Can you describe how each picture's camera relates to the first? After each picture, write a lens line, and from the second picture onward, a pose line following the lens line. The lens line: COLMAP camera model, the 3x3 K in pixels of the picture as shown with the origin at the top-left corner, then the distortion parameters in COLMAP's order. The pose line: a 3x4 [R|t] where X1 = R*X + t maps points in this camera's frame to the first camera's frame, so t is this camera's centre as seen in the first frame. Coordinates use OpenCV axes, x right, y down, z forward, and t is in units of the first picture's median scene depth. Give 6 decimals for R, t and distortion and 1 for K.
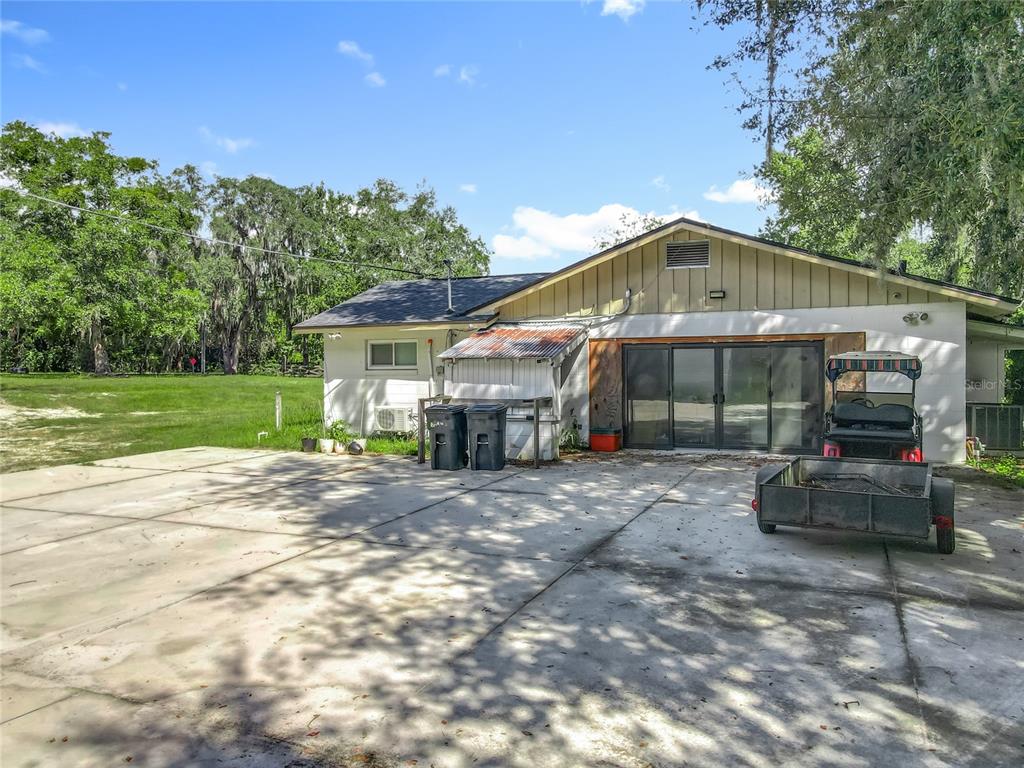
lens RADIAL K [[756.9, 0, 512.3], [0, 756.9, 380.5], [0, 0, 1]] dist [0.001715, 0.014987]
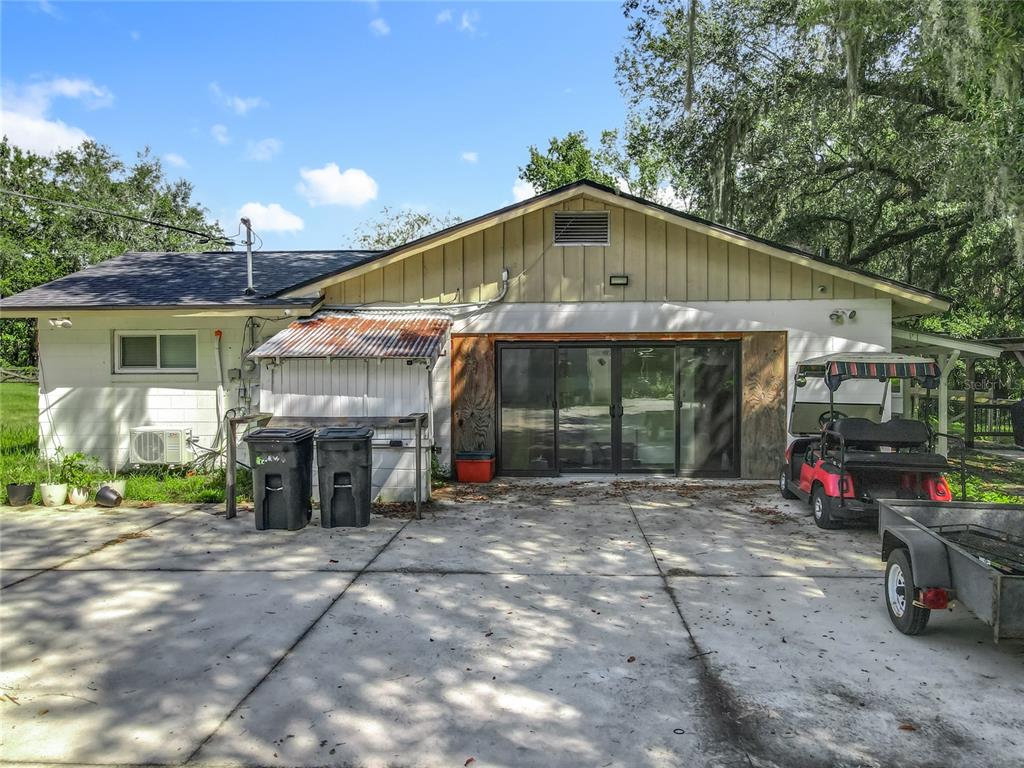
lens RADIAL K [[756.9, 0, 515.8], [0, 756.9, 384.4], [0, 0, 1]] dist [0.001715, 0.014987]
pose [[0.938334, -0.002871, 0.345719, -0.104461], [0.002770, 0.999996, 0.000786, -0.004789], [-0.345720, 0.000220, 0.938338, 0.277462]]
